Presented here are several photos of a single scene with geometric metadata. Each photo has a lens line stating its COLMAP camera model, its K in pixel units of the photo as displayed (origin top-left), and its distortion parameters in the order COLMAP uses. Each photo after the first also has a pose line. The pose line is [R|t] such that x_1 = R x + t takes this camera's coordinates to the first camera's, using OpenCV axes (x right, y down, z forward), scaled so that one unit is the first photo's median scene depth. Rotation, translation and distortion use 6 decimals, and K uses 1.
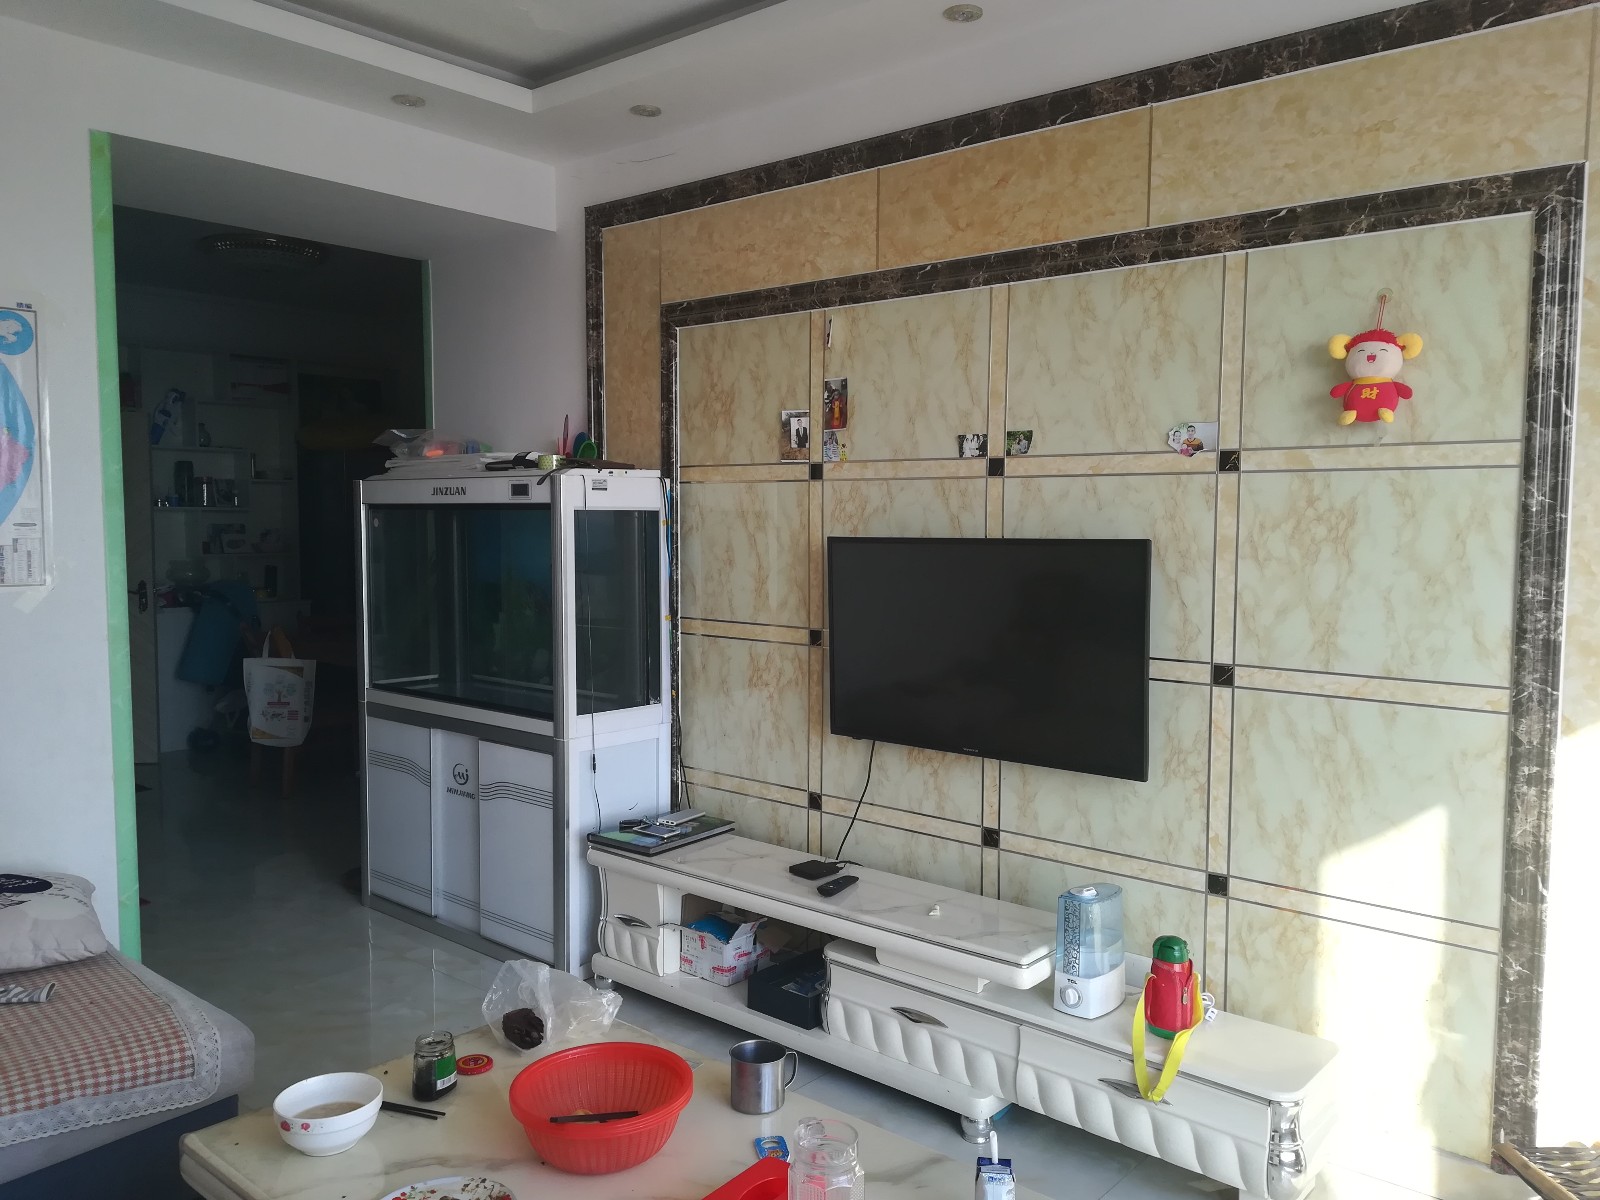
lens RADIAL K [[1218.1, 0, 810.0], [0, 1218.1, 603.3], [0, 0, 1]] dist [0.061149, -0.067164]
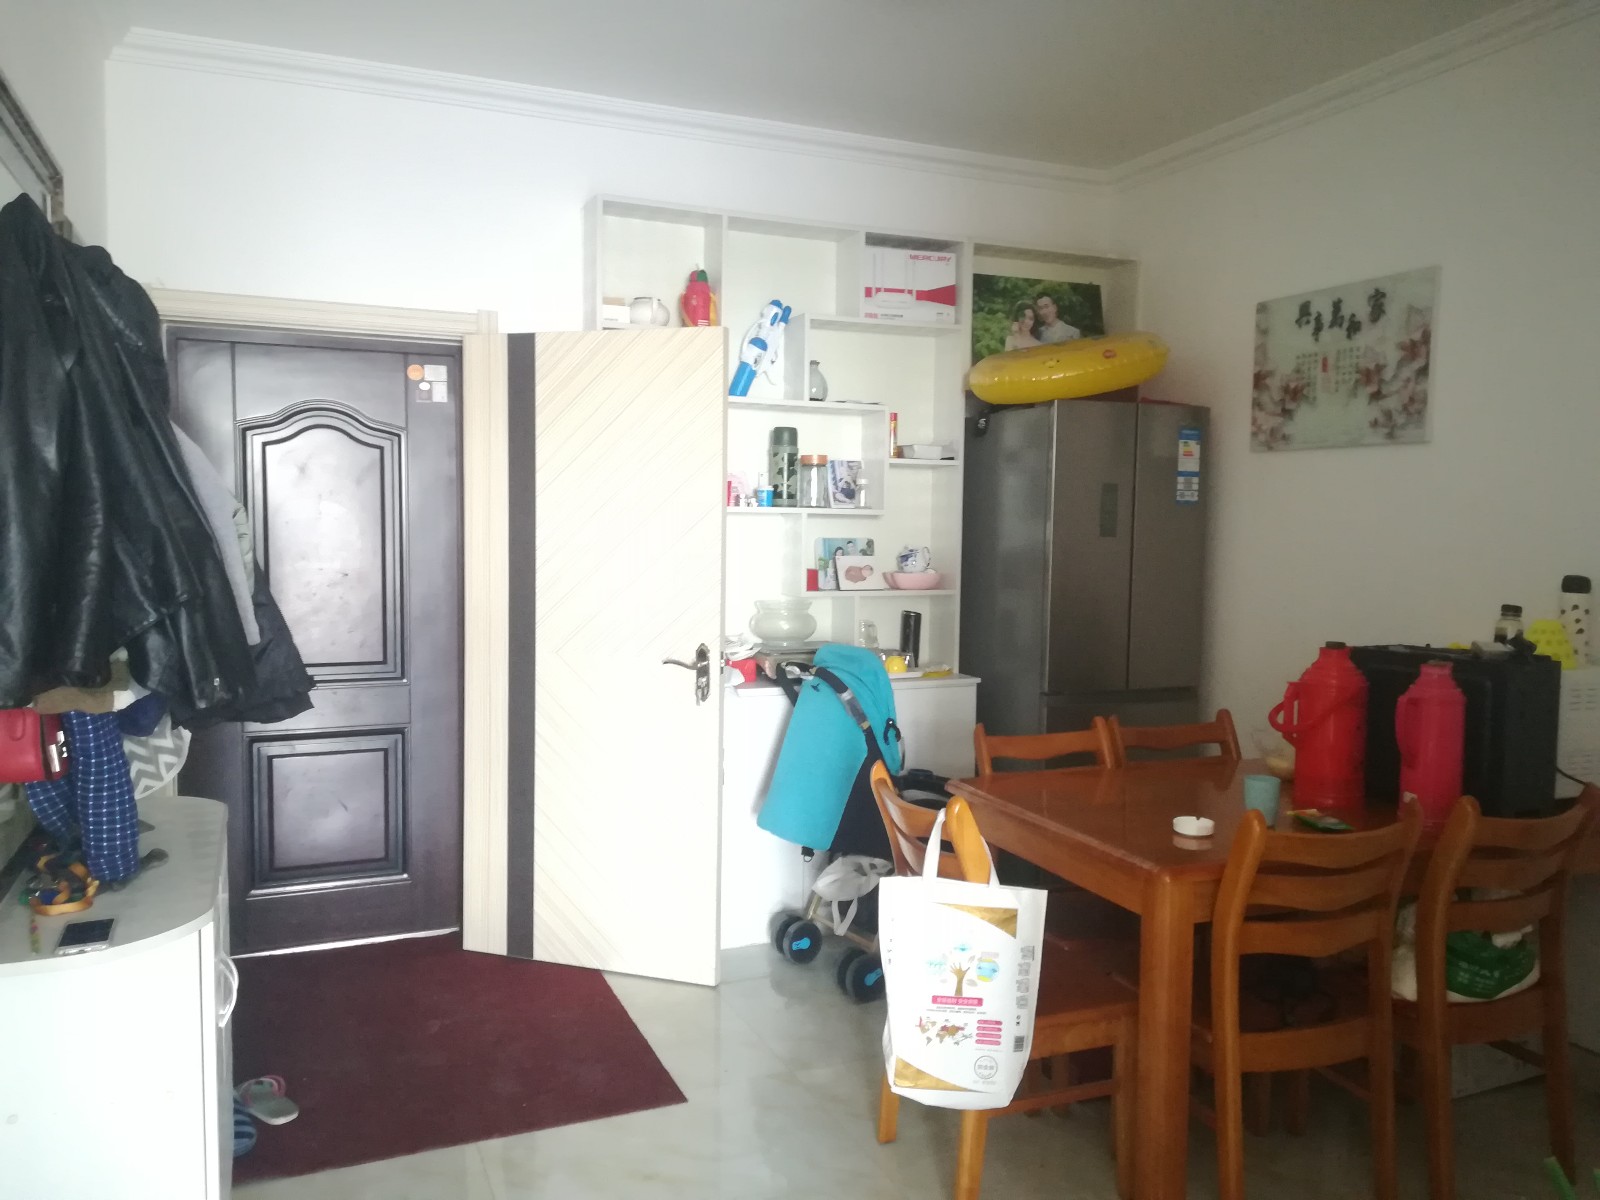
lens RADIAL K [[1218.1, 0, 804.7], [0, 1218.1, 602.5], [0, 0, 1]] dist [0.061149, -0.067164]
pose [[0.893832, 0.035419, -0.447000, -0.516722], [-0.040171, 0.999192, -0.001154, -0.072666], [0.446598, 0.018988, 0.894533, 1.059222]]
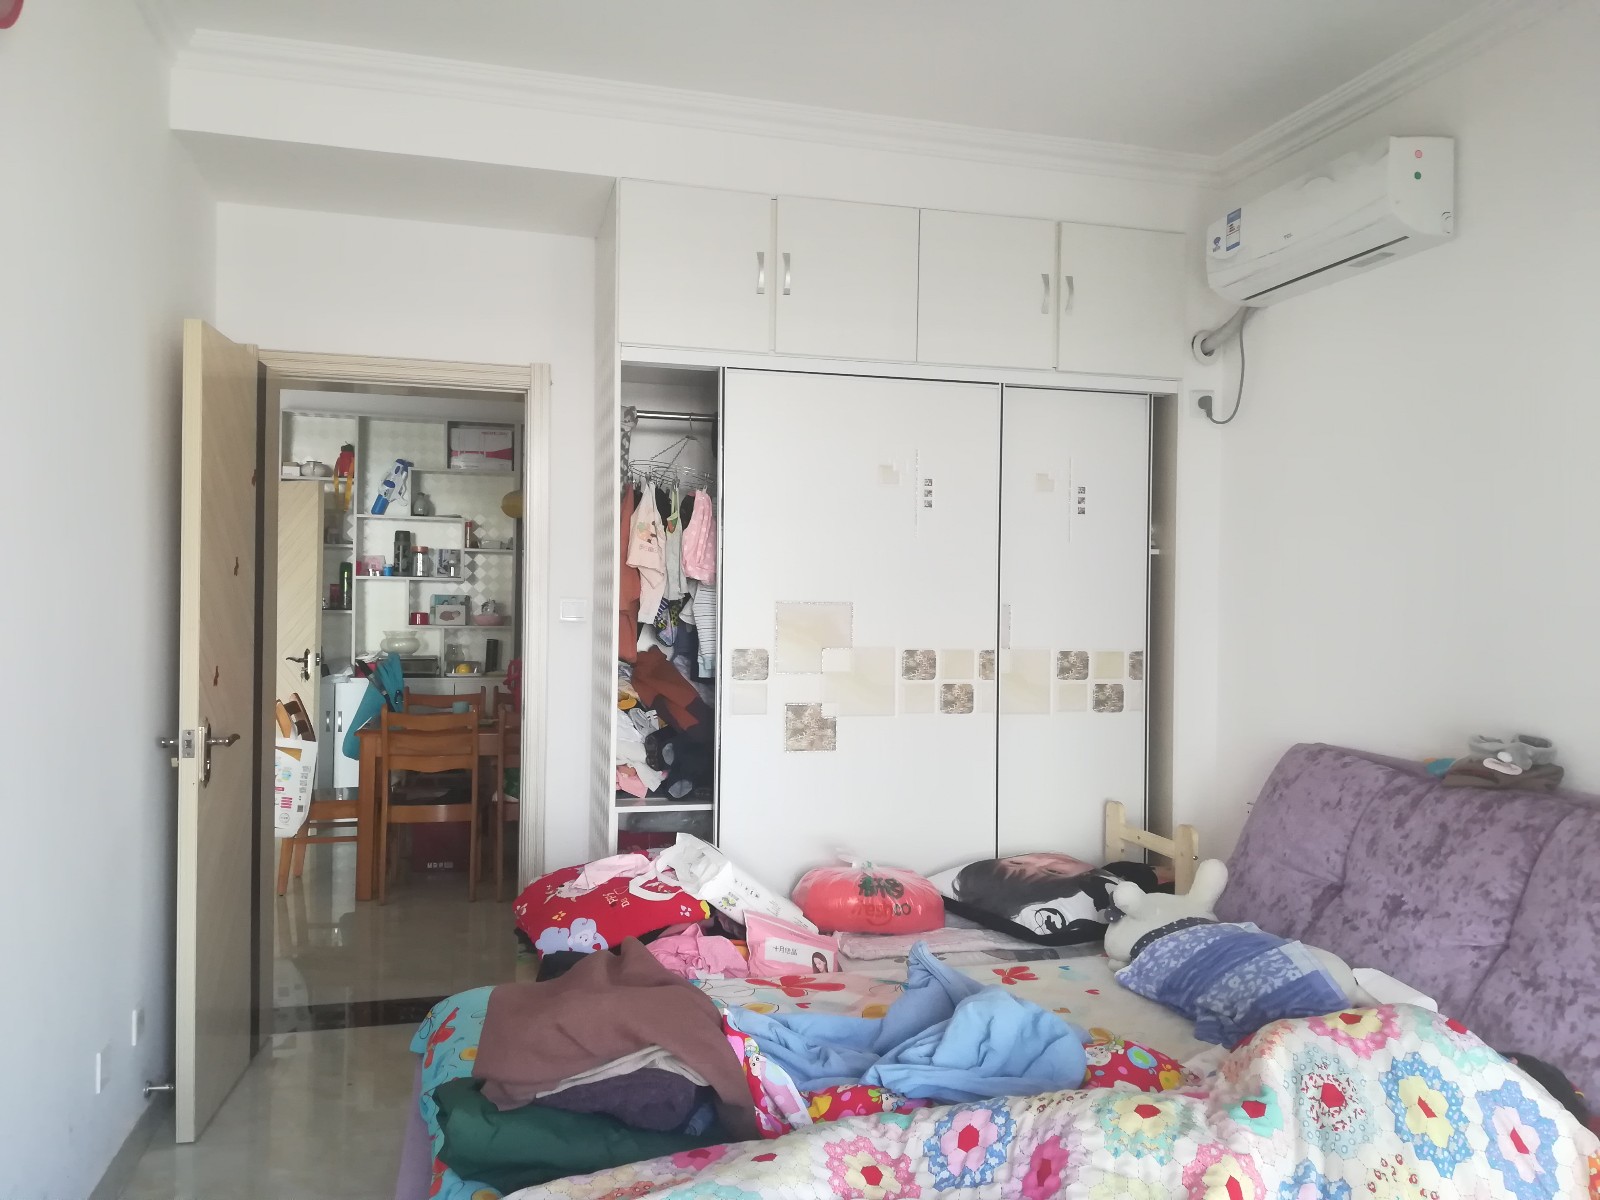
lens RADIAL K [[1218.1, 0, 796.7], [0, 1218.1, 603.1], [0, 0, 1]] dist [0.061149, -0.067164]
pose [[0.817242, 0.005519, -0.576268, 0.666608], [-0.050213, 0.996833, -0.061663, -0.027482], [0.574102, 0.079330, 0.814931, 0.812221]]
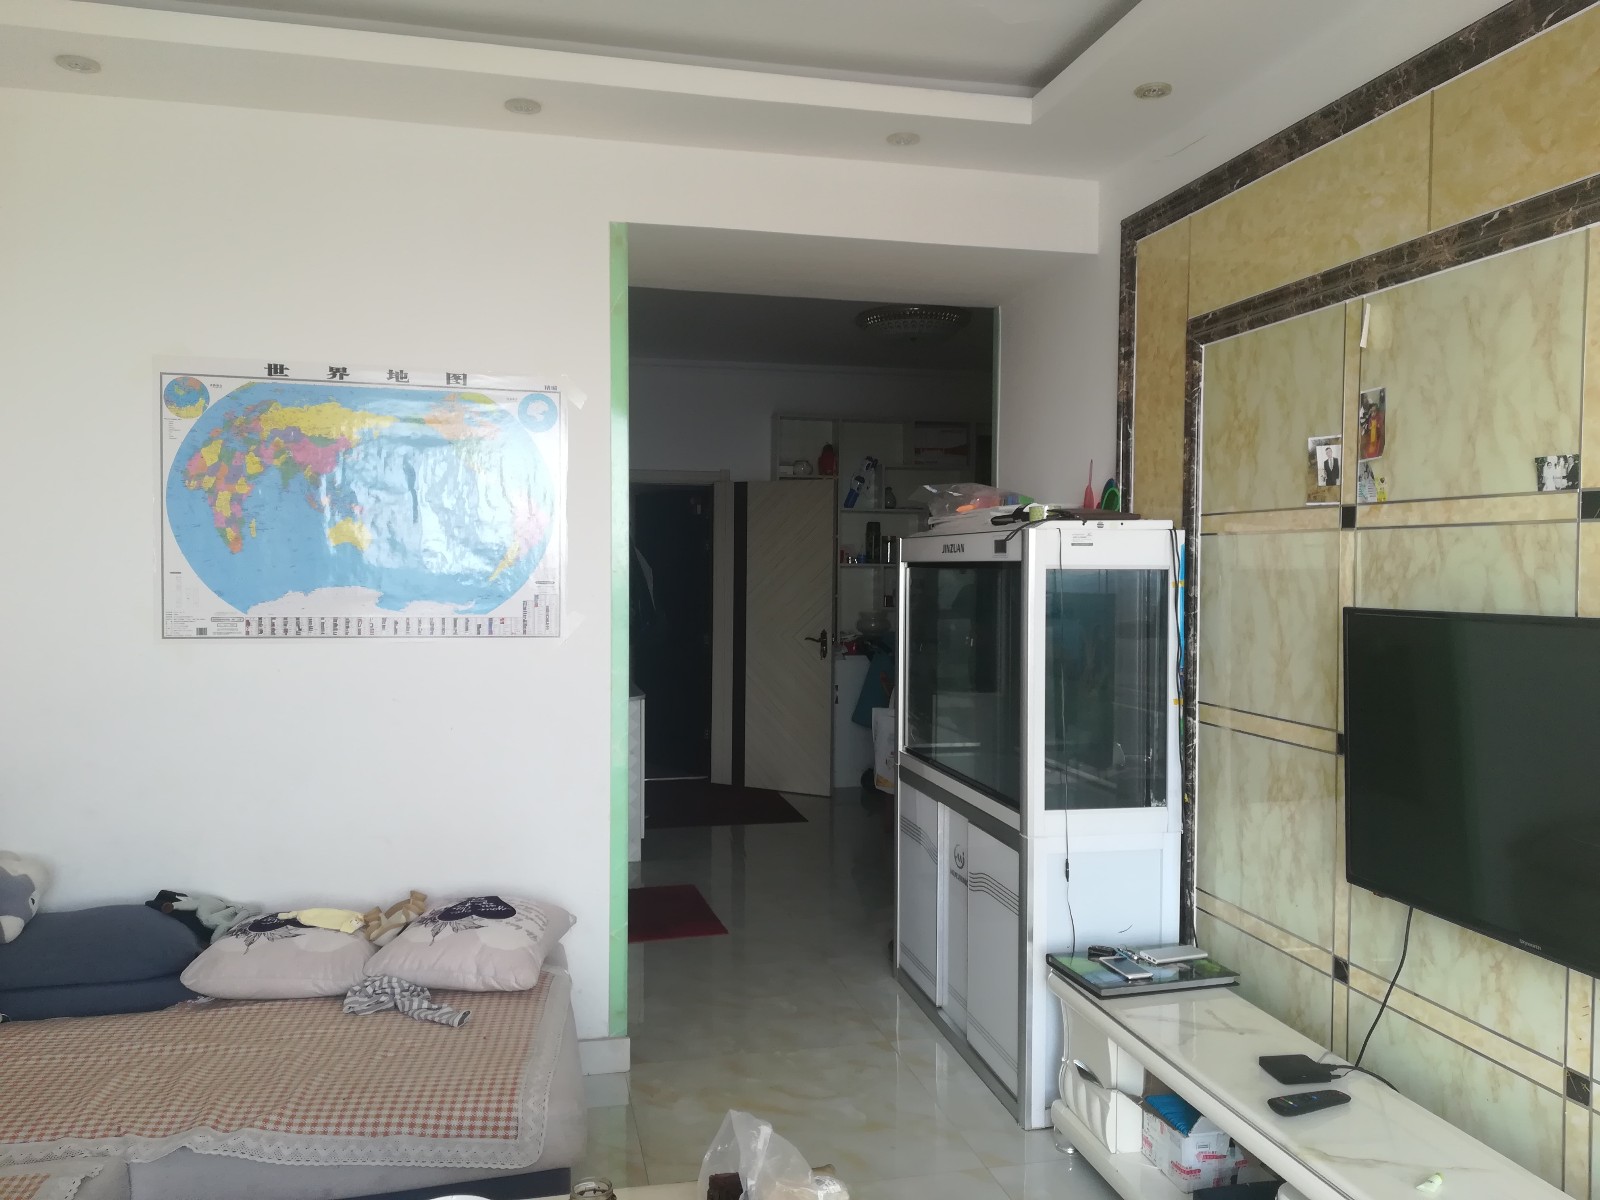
lens RADIAL K [[1218.1, 0, 808.2], [0, 1218.1, 602.4], [0, 0, 1]] dist [0.061149, -0.067164]
pose [[0.807334, 0.019242, -0.589781, 0.175597], [-0.045852, 0.998492, -0.030189, -0.019333], [0.588311, 0.051415, 0.806998, 0.208347]]
